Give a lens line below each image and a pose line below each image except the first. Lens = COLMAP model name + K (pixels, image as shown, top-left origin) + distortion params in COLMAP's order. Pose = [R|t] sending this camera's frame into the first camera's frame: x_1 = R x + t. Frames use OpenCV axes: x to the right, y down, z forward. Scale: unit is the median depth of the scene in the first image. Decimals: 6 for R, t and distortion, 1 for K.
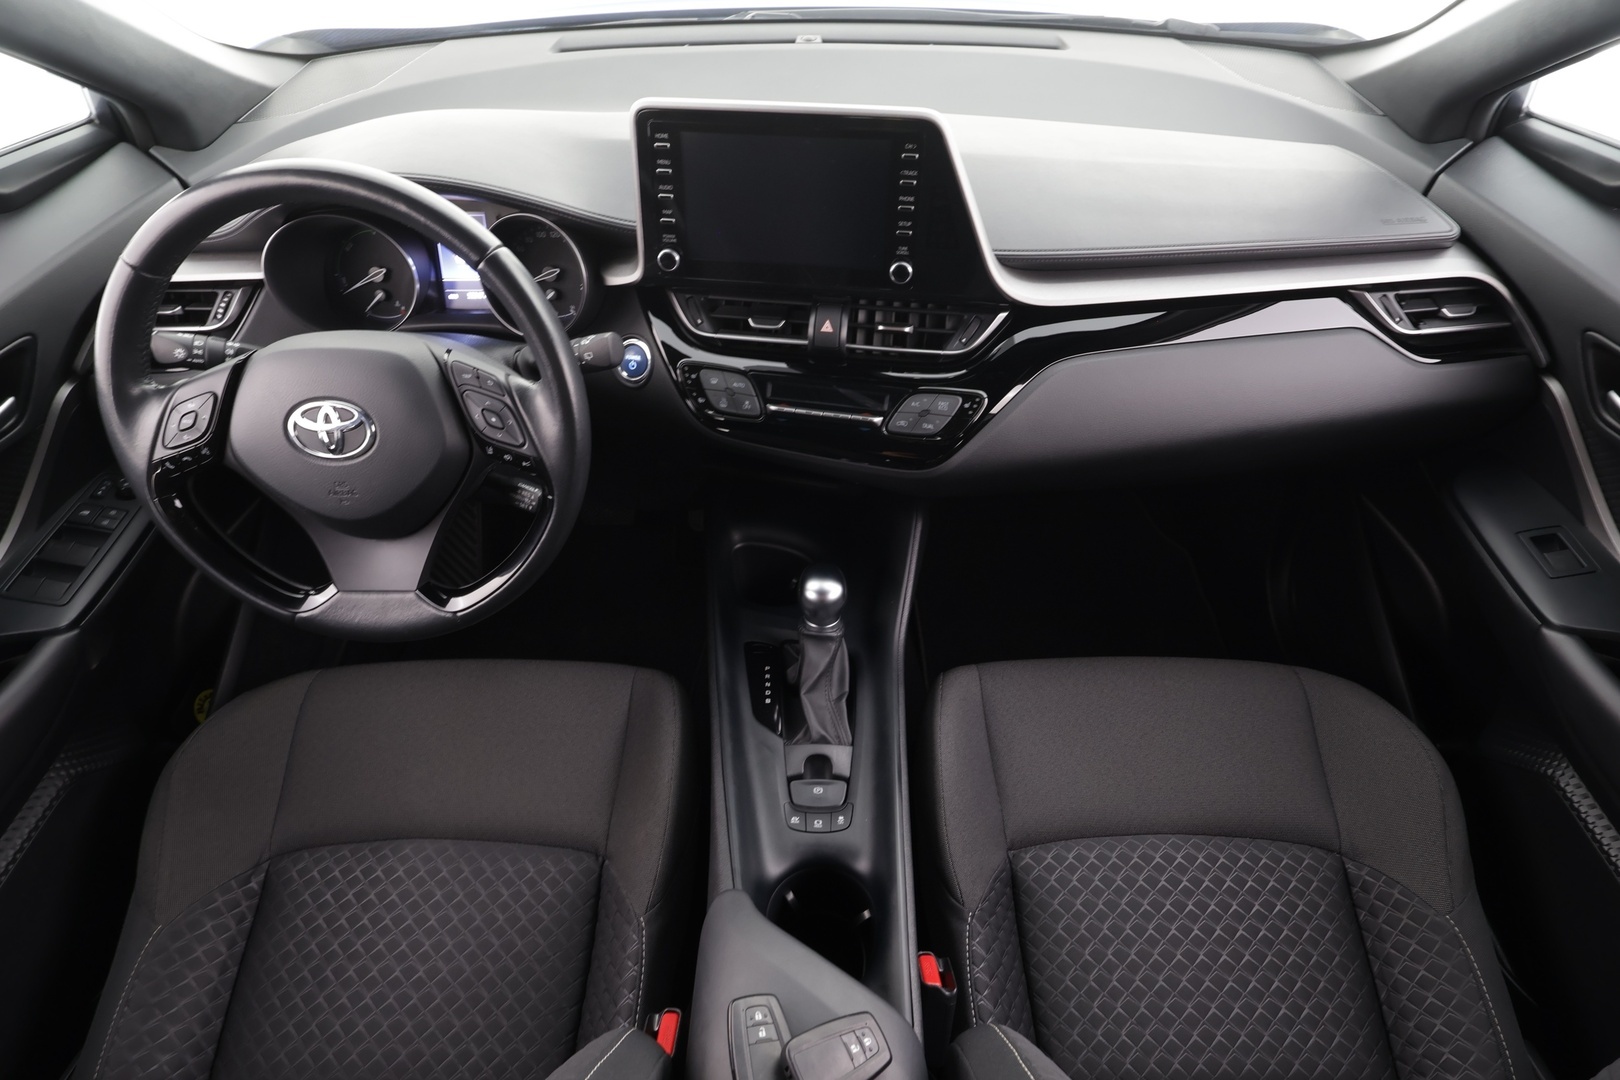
lens RADIAL K [[820.3, 0, 812.0], [0, 820.3, 532.9], [0, 0, 1]] dist [-0.005696, 0.000313]
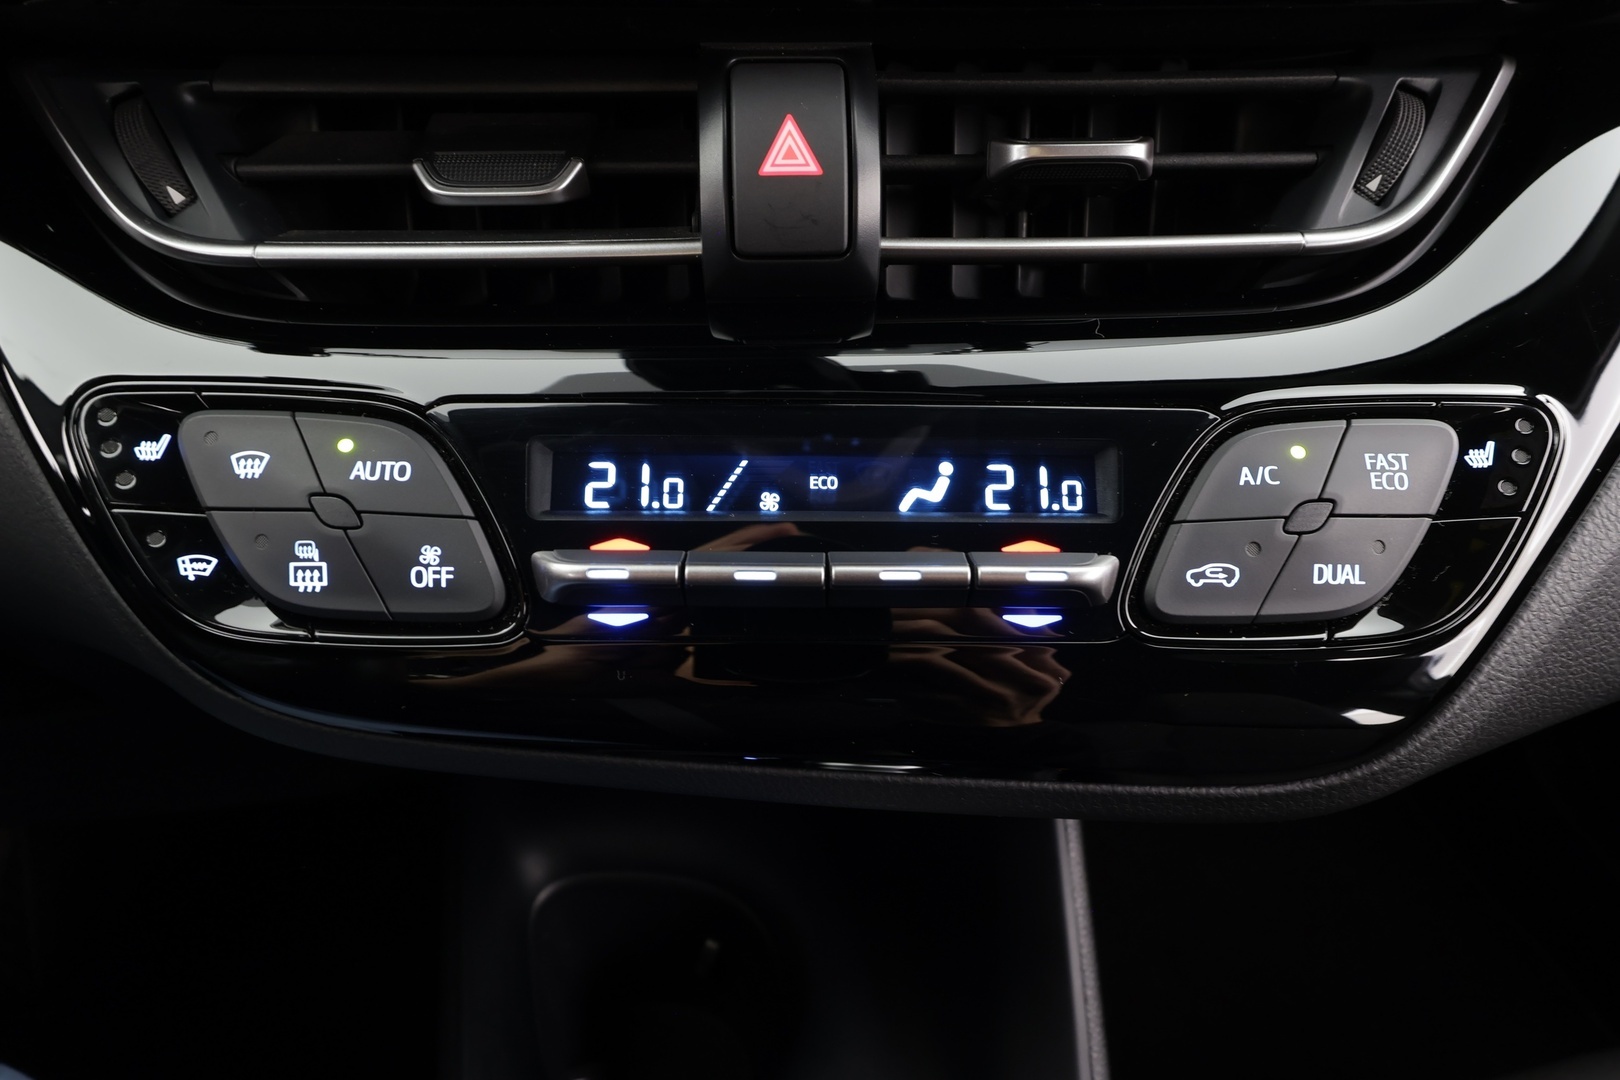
lens RADIAL K [[820.3, 0, 812.0], [0, 820.3, 532.9], [0, 0, 1]] dist [-0.005696, 0.000313]
pose [[0.984588, -0.113647, 0.132935, -0.014132], [0.121975, 0.990938, -0.056253, -0.140462], [-0.125337, 0.071601, 0.989527, 0.784549]]
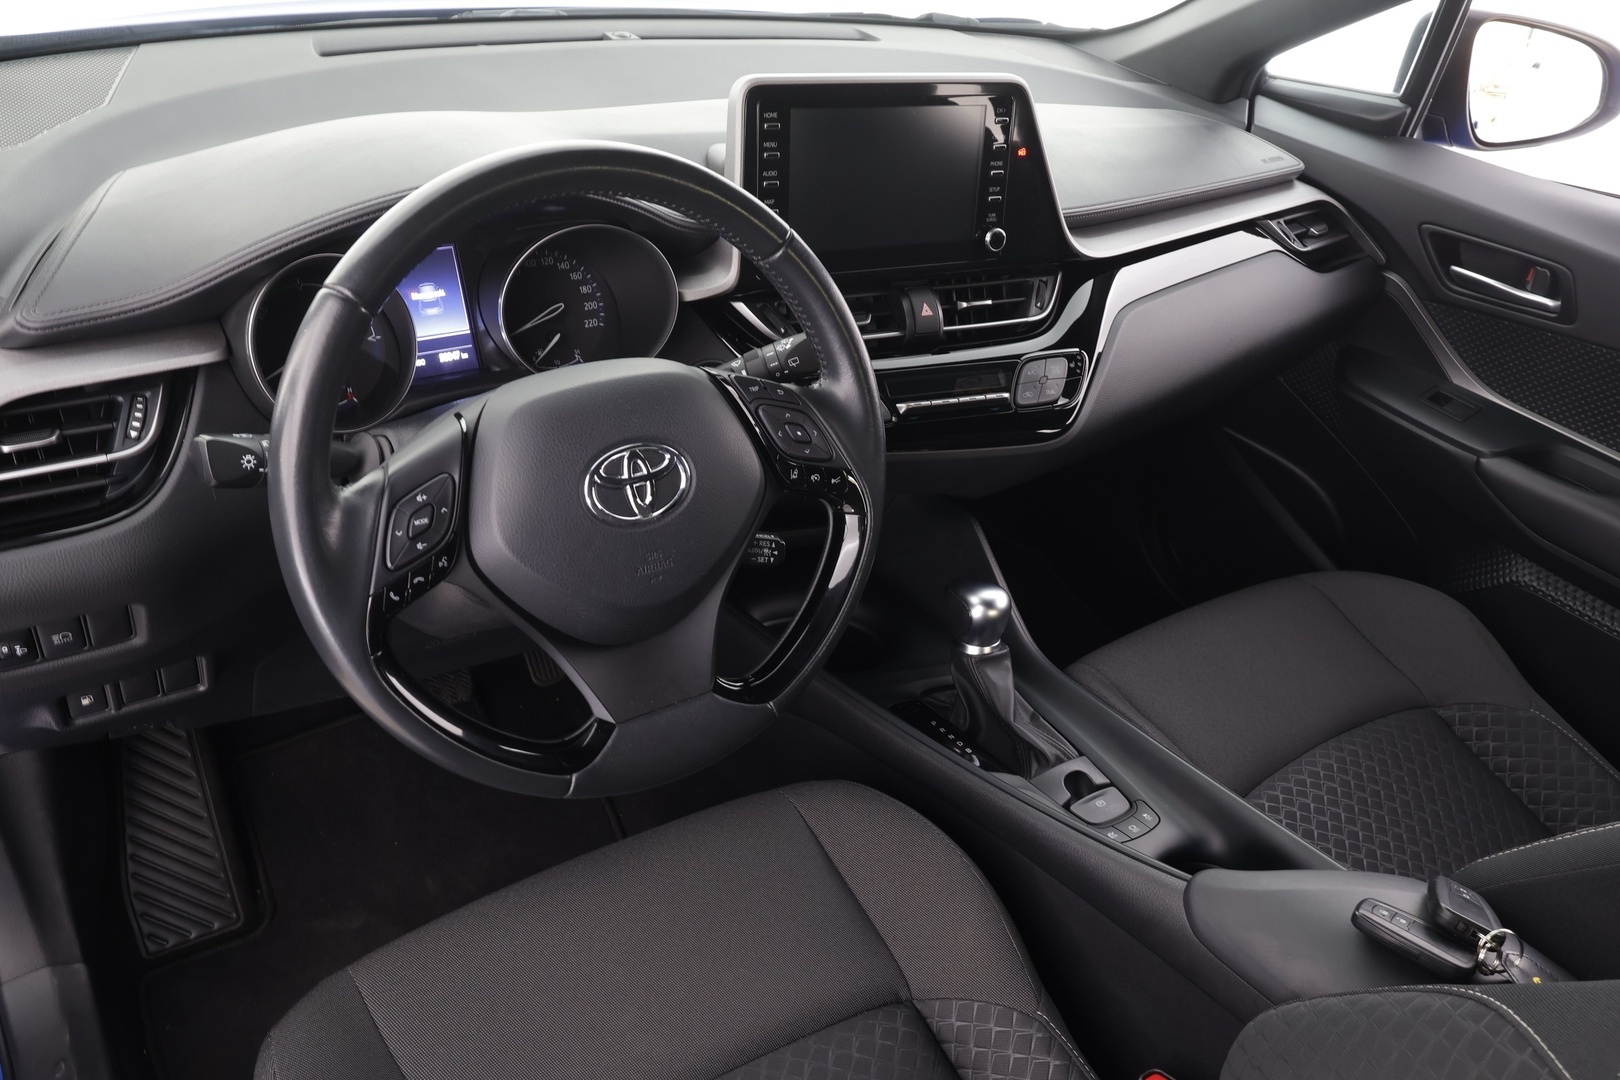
lens RADIAL K [[1149.1, 0, 810.0], [0, 1149.1, 540.0], [0, 0, 1]] dist [0.001840, -0.002825]
pose [[0.827381, -0.237914, 0.508760, -0.774428], [0.317194, 0.945493, -0.073697, 0.039139], [-0.463496, 0.222351, 0.857748, 0.030482]]
